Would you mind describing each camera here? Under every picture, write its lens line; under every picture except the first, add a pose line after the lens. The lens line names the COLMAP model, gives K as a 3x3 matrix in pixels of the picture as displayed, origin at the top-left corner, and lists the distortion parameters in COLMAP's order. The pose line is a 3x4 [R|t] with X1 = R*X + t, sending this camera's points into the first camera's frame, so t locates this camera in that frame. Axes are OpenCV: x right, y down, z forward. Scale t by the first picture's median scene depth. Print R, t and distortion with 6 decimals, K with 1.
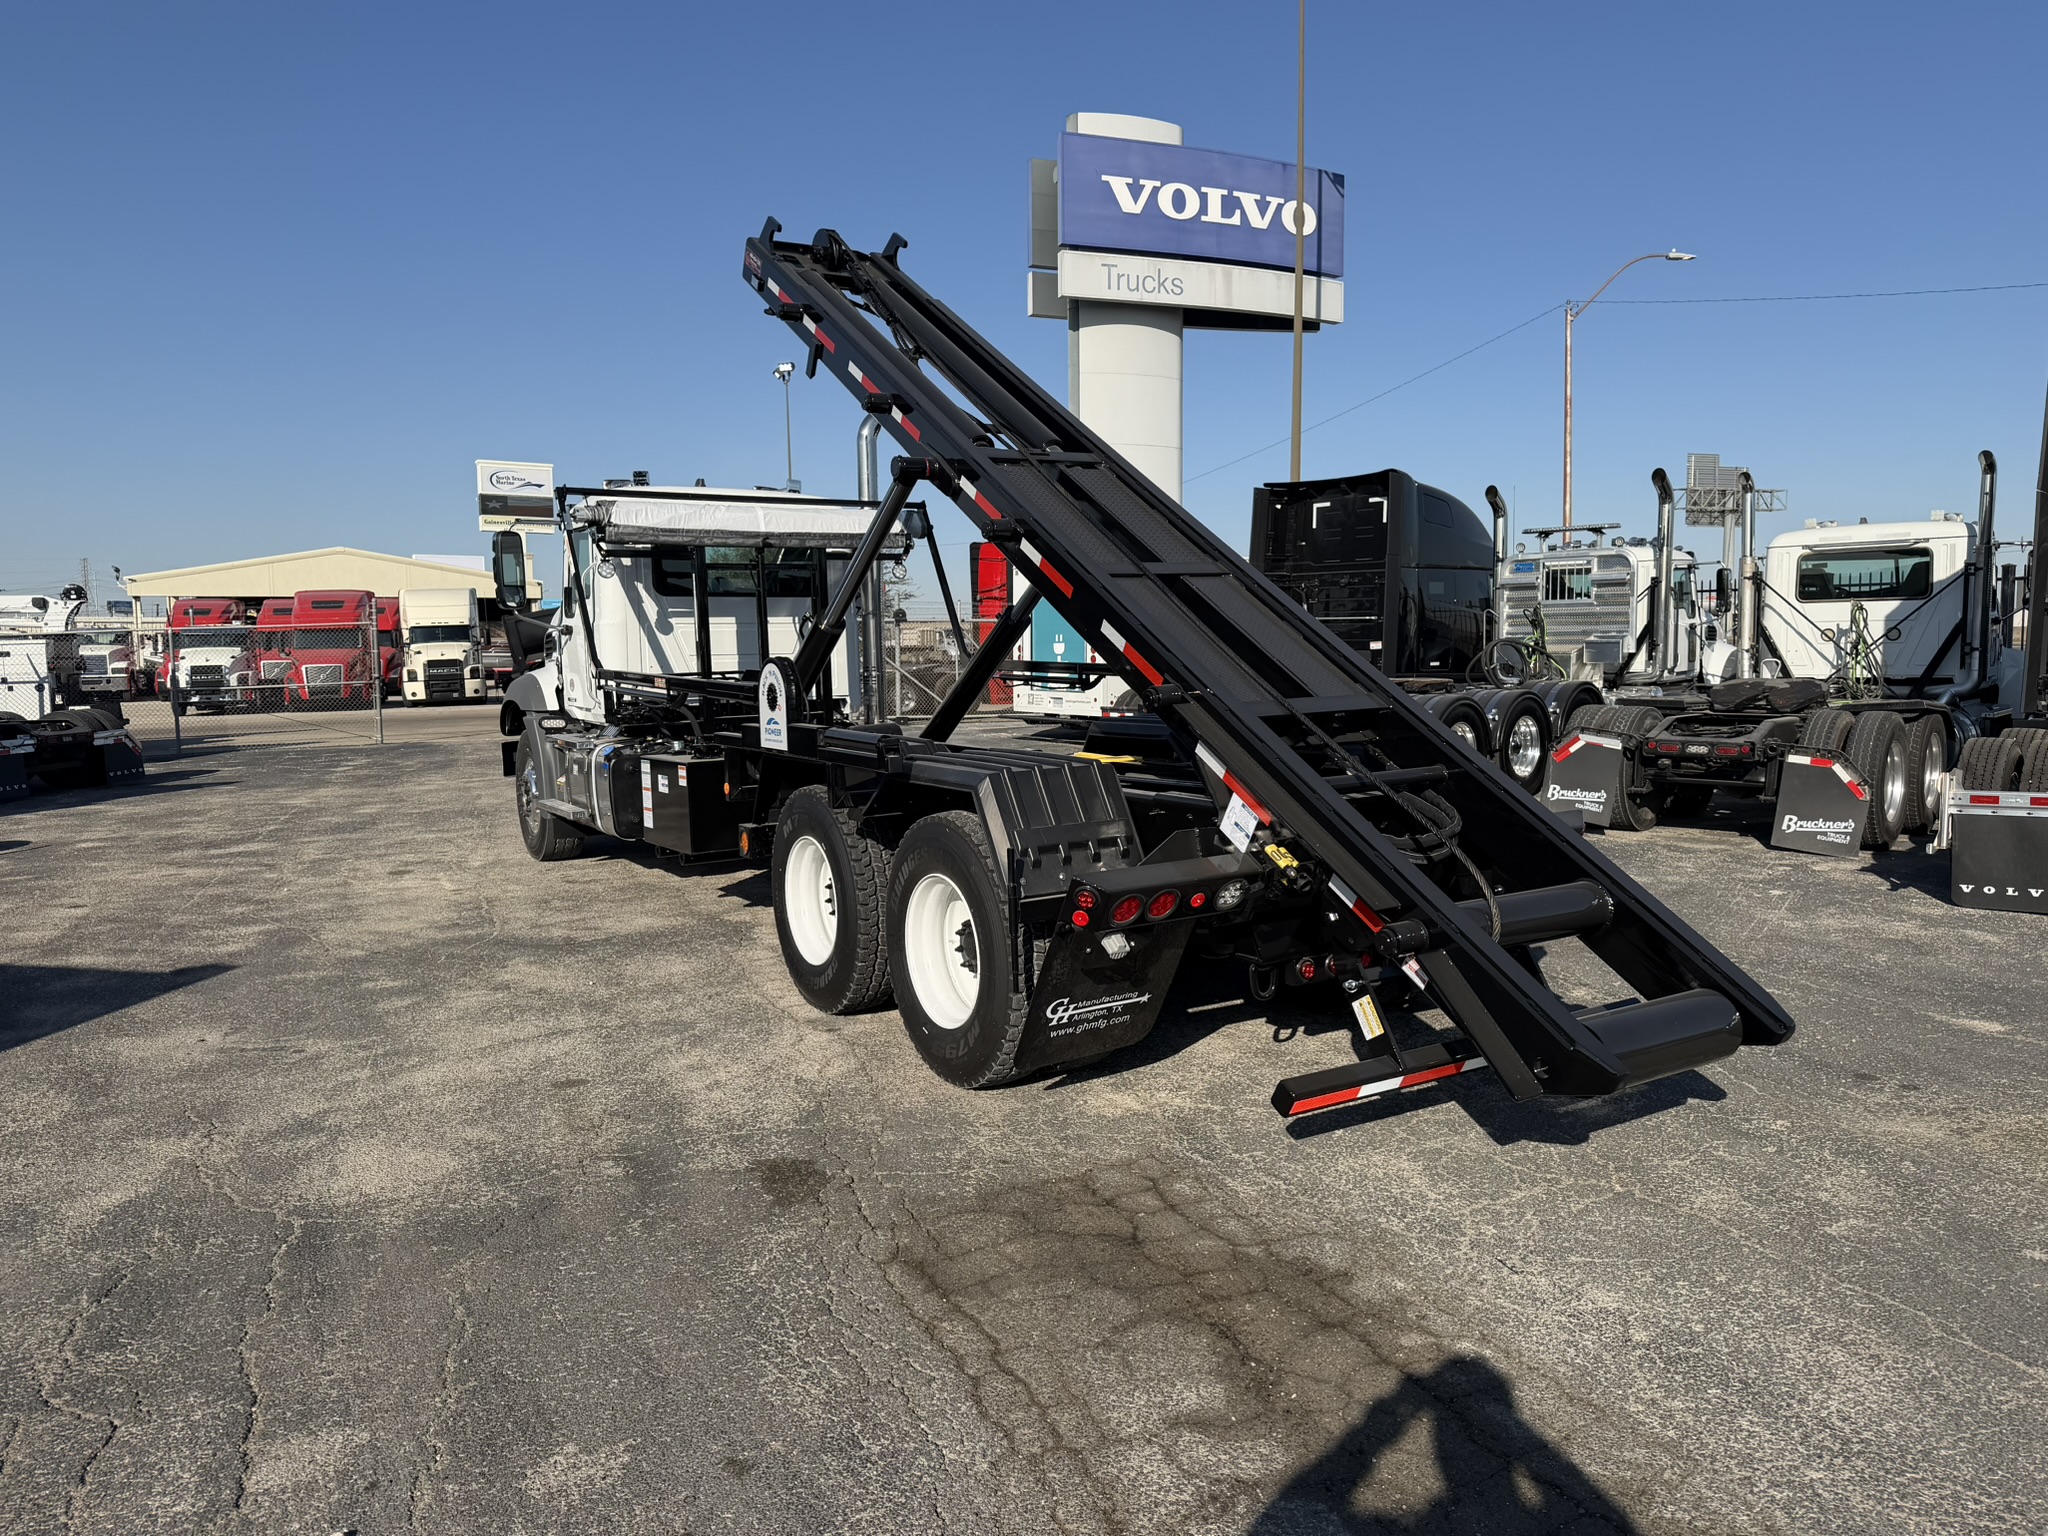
lens RADIAL K [[1410.9, 0, 1019.5], [0, 1410.9, 802.2], [0, 0, 1]] dist [0.084436, -0.114048]
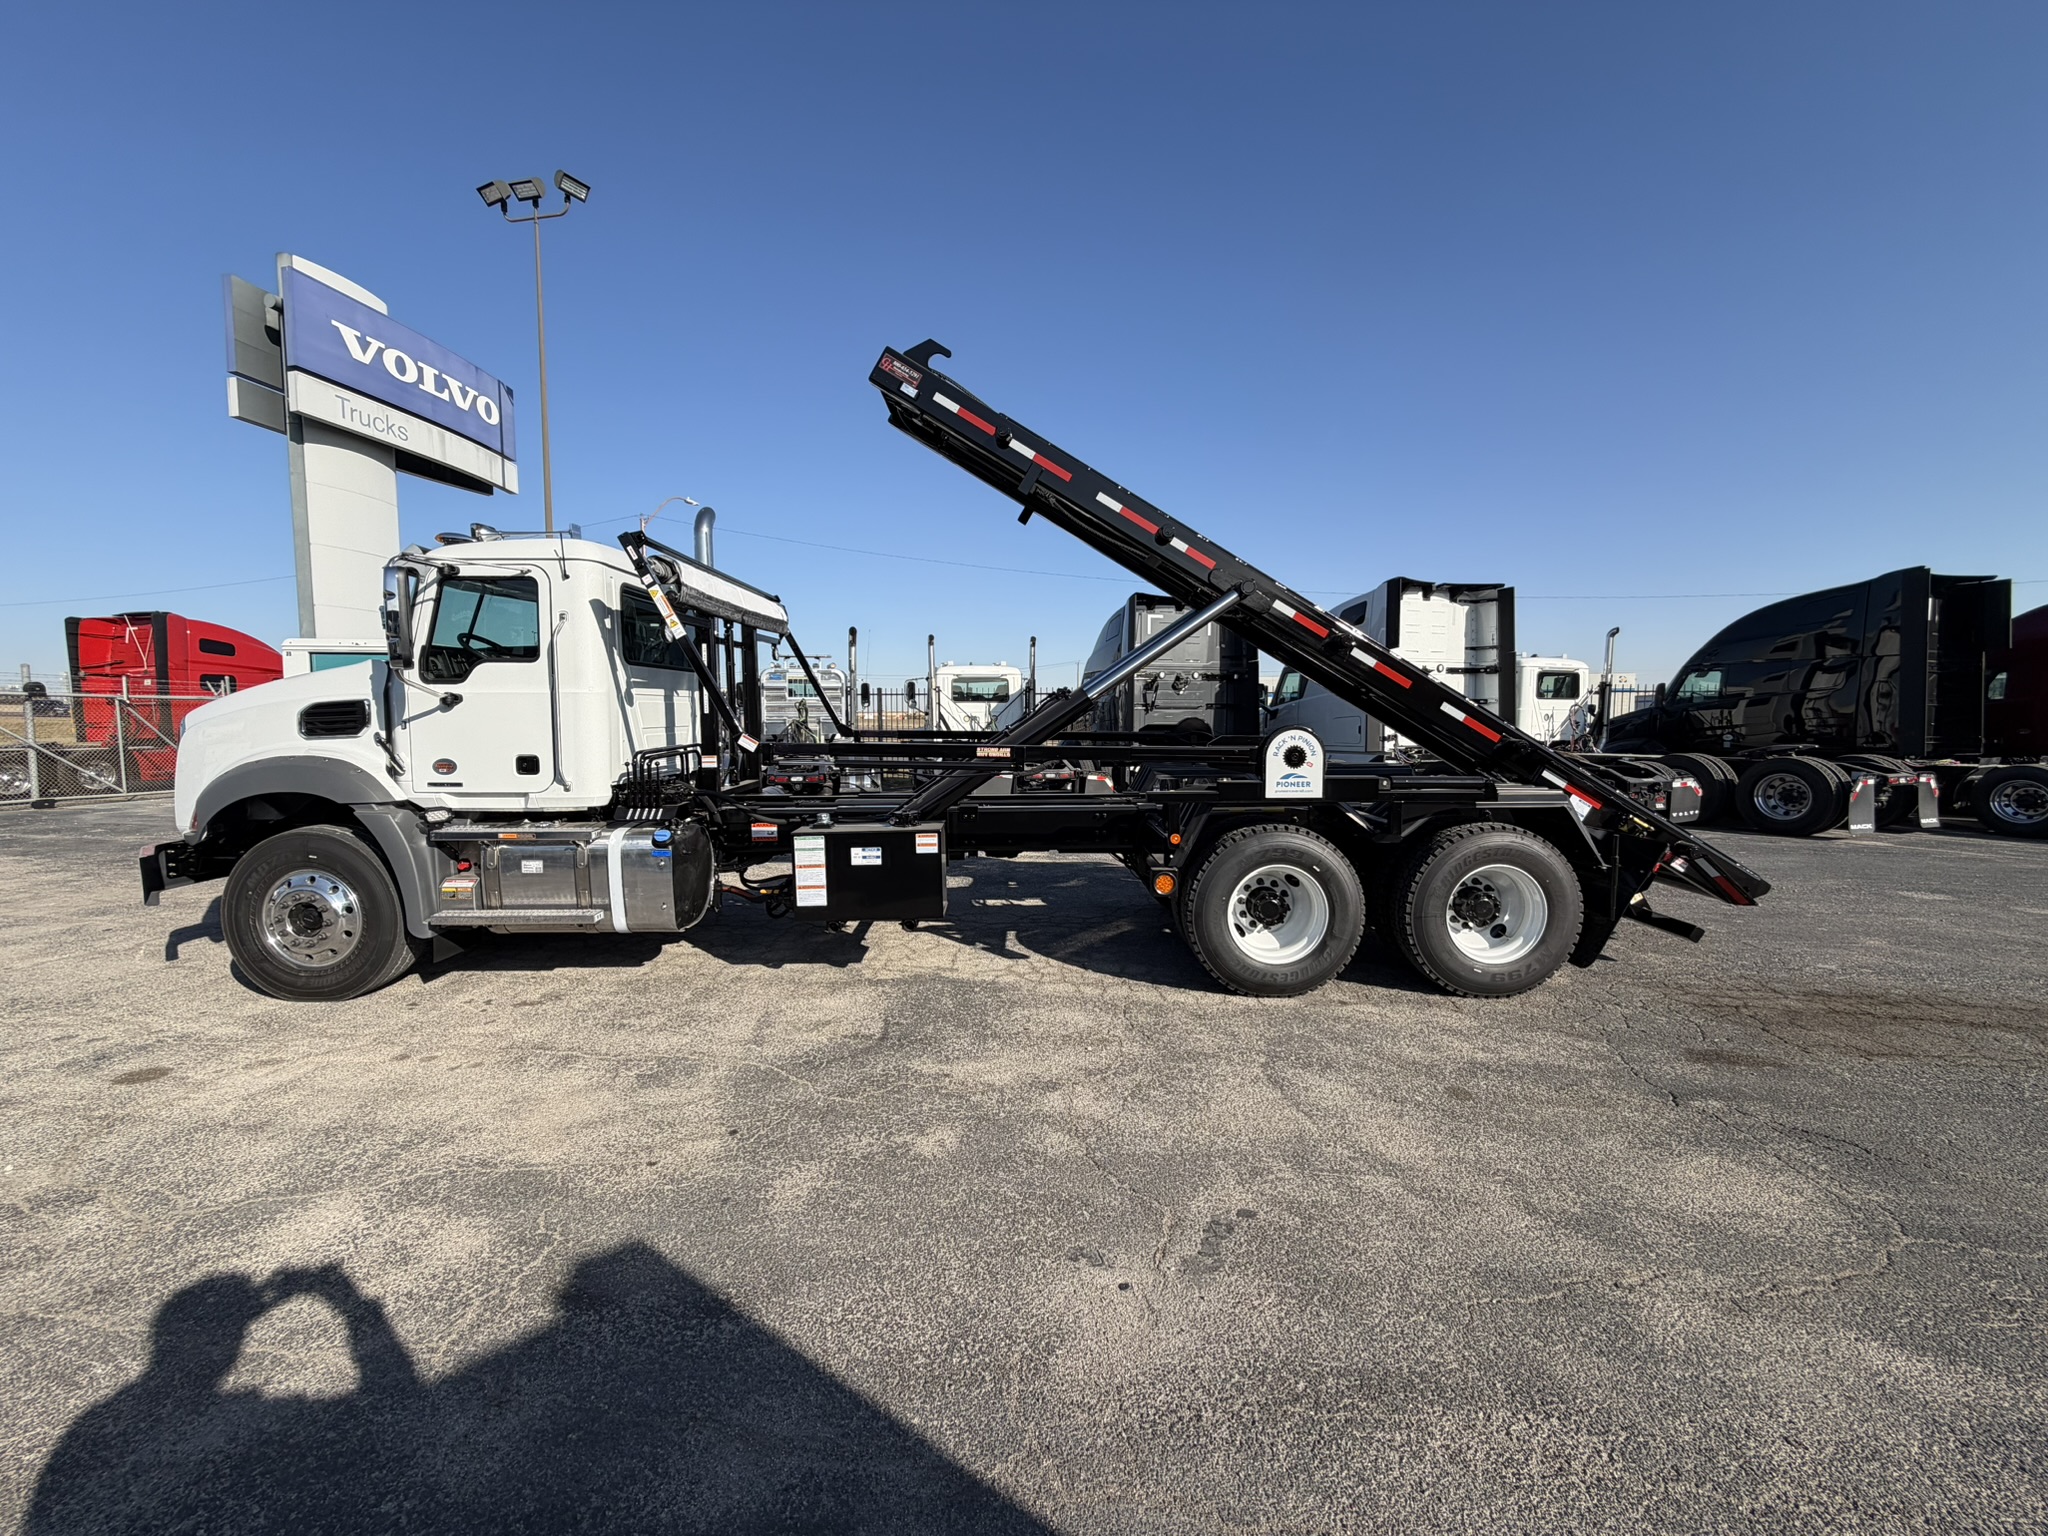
lens RADIAL K [[815.1, 0, 1016.8], [0, 815.1, 772.0], [0, 0, 1]] dist [0.000772, 0.000148]
pose [[0.519251, -0.048374, 0.853252, -0.396209], [0.093557, 0.995614, -0.000490, -0.035642], [-0.849486, 0.080082, 0.521499, 0.354934]]
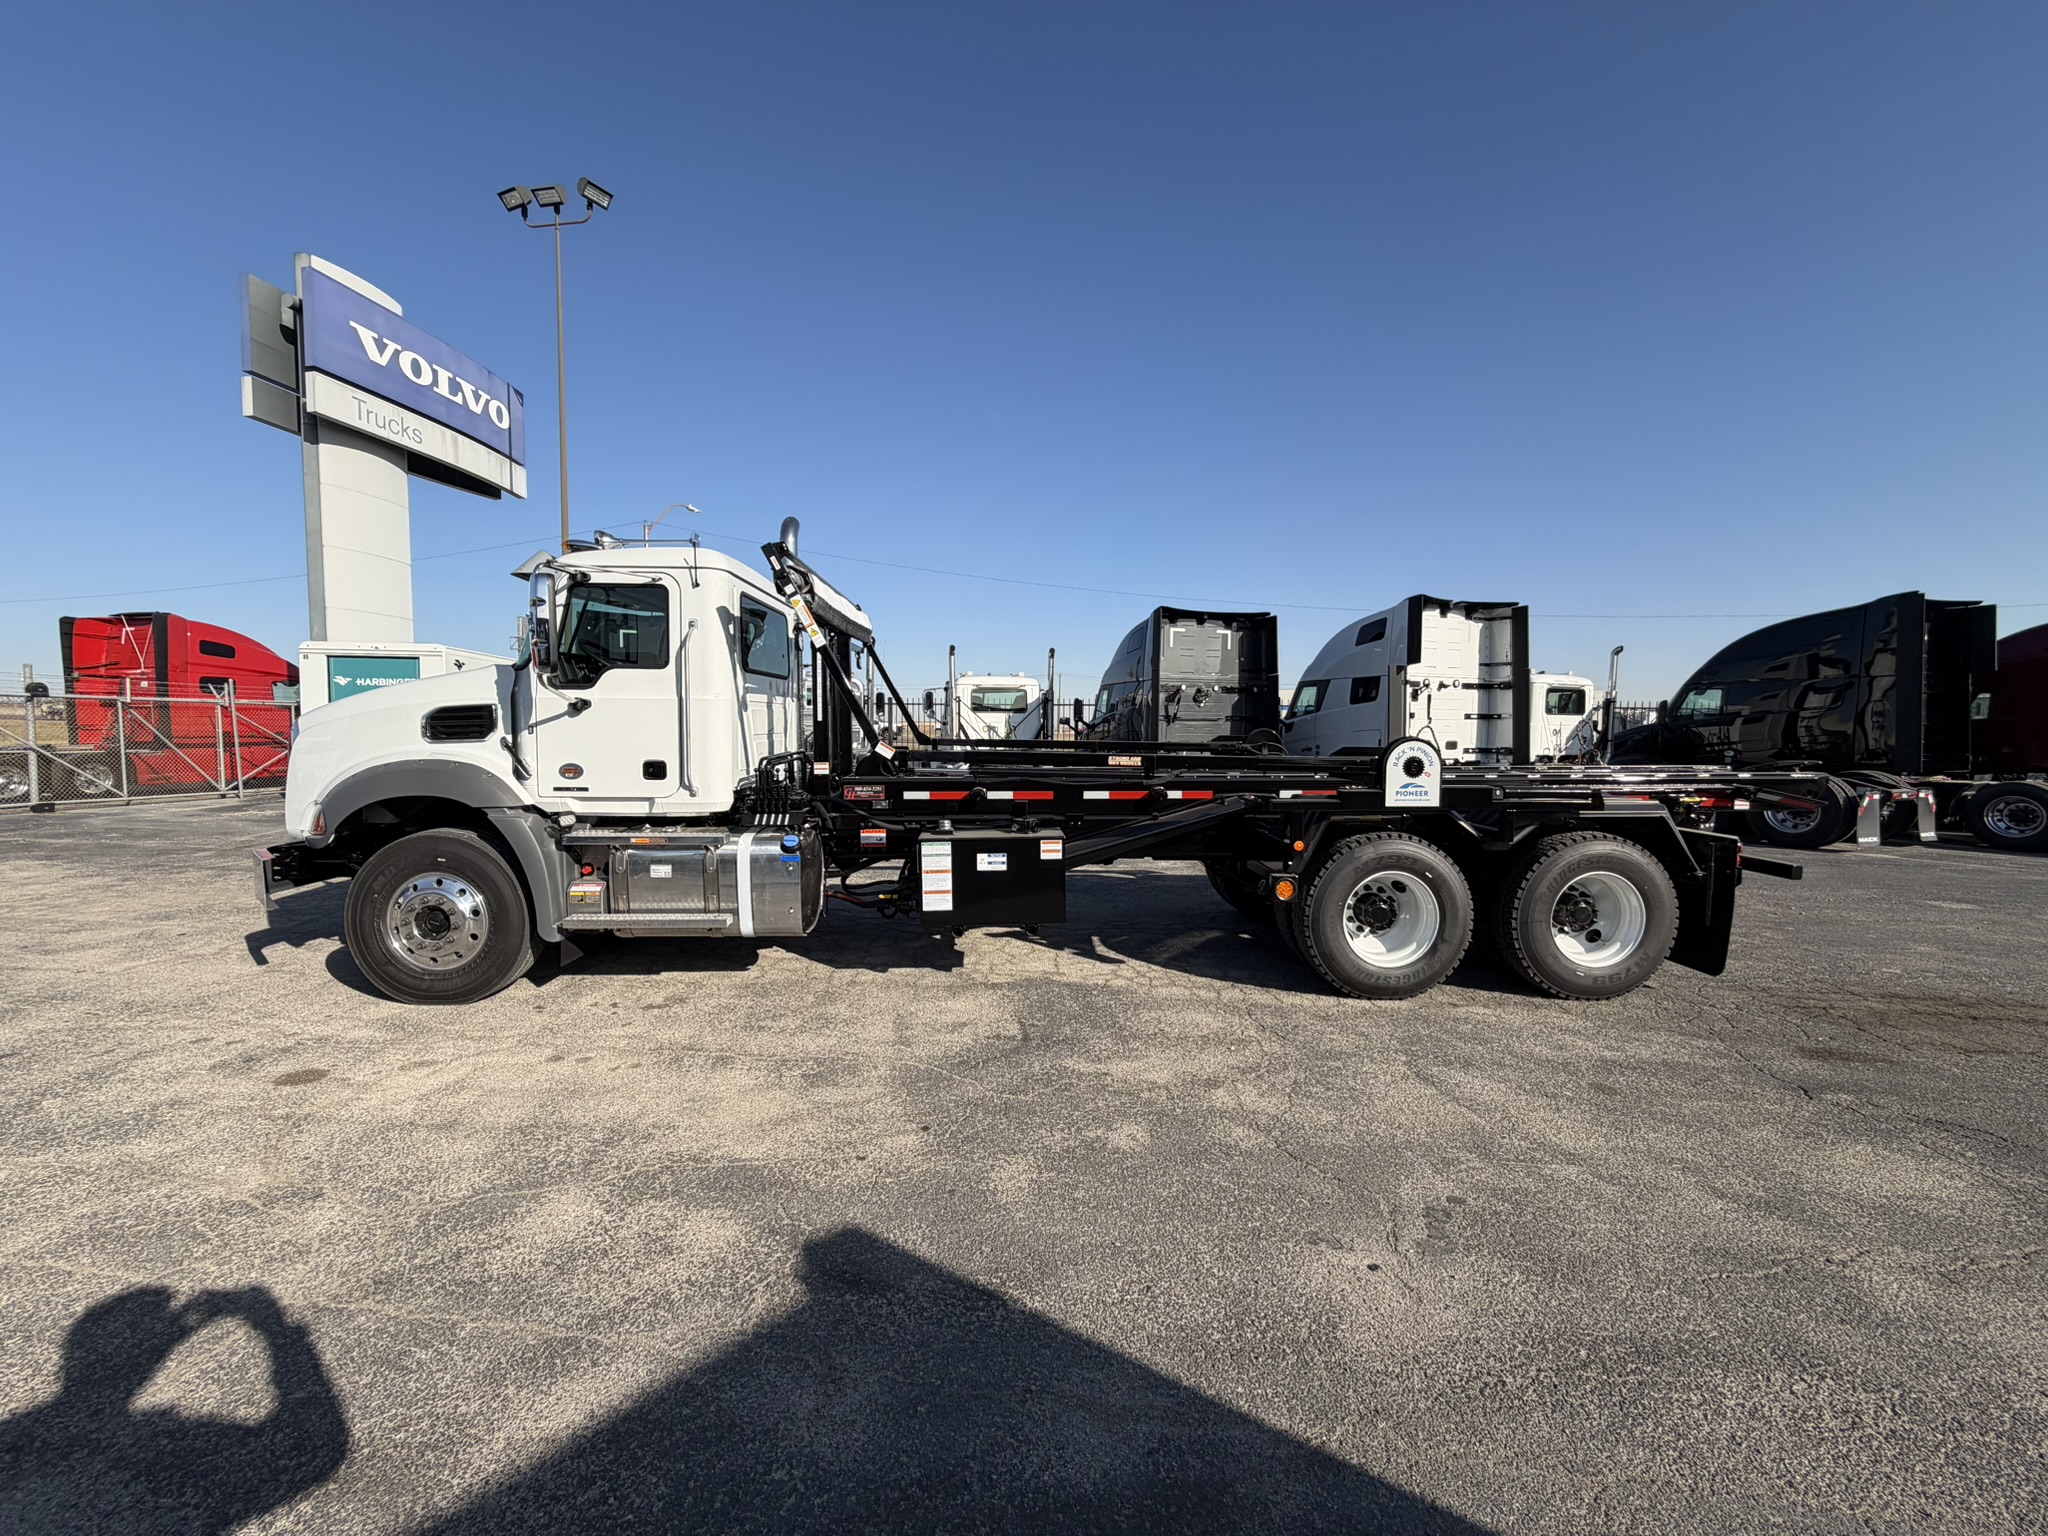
lens RADIAL K [[815.1, 0, 1016.8], [0, 815.1, 772.0], [0, 0, 1]] dist [0.000772, 0.000148]
pose [[0.494272, -0.033456, 0.868663, -0.434977], [0.086599, 0.996184, -0.010907, -0.040004], [-0.864983, 0.080616, 0.495283, 0.402775]]
